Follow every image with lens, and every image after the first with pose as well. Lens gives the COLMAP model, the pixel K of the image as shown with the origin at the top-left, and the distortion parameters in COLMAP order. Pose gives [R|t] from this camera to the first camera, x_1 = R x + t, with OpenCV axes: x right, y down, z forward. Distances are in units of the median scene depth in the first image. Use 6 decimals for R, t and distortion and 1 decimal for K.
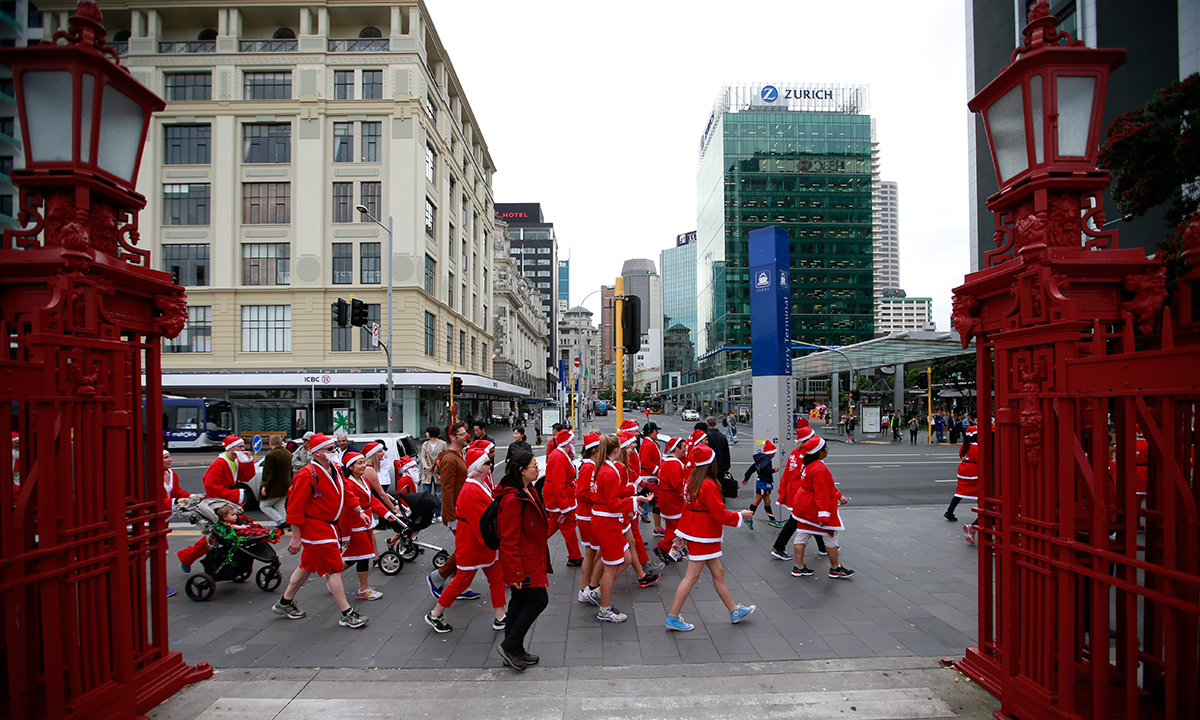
lens RADIAL K [[1098.8, 0, 554.8], [0, 1098.8, 372.6], [0, 0, 1]] dist [0.056172, 0.242950]
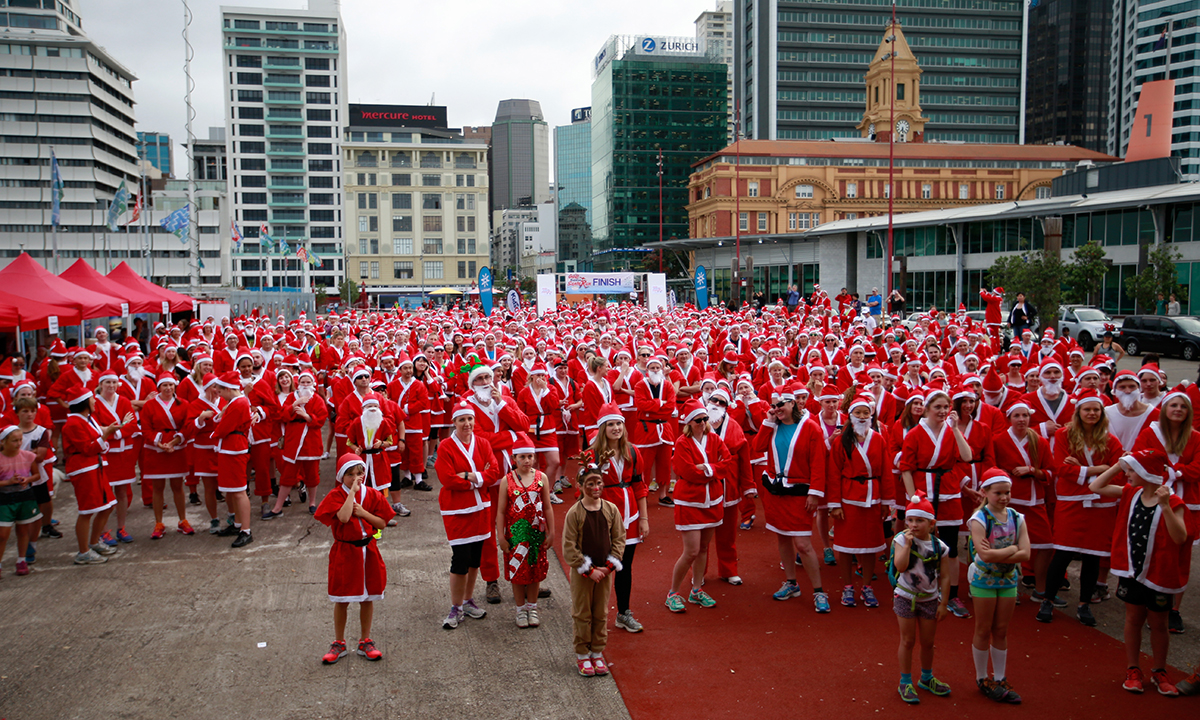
lens RADIAL K [[1779.6, 0, 600.2], [0, 1779.6, 361.7], [0, 0, 1]] dist [-0.000047, 1.314501]
pose [[0.991592, -0.008623, 0.129119, -0.418944], [-0.000174, 0.997688, 0.067967, -0.111809], [-0.129406, -0.067418, 0.989297, -3.434650]]
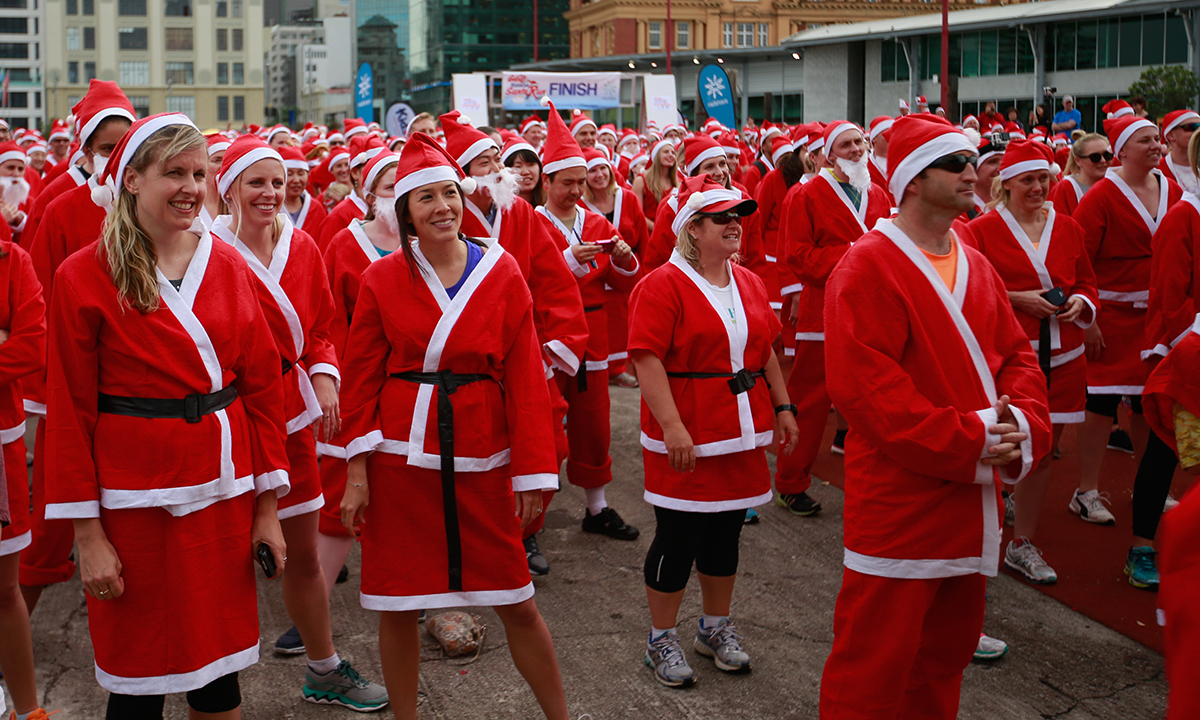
lens RADIAL K [[2532.6, 0, 600.0], [0, 2532.6, 360.0], [0, 0, 1]] dist [0.039354, 0.817078]
pose [[0.979157, -0.016036, 0.202473, -0.437463], [-0.006792, 0.993736, 0.111551, -0.098564], [-0.202993, -0.110601, 0.972914, -3.306066]]
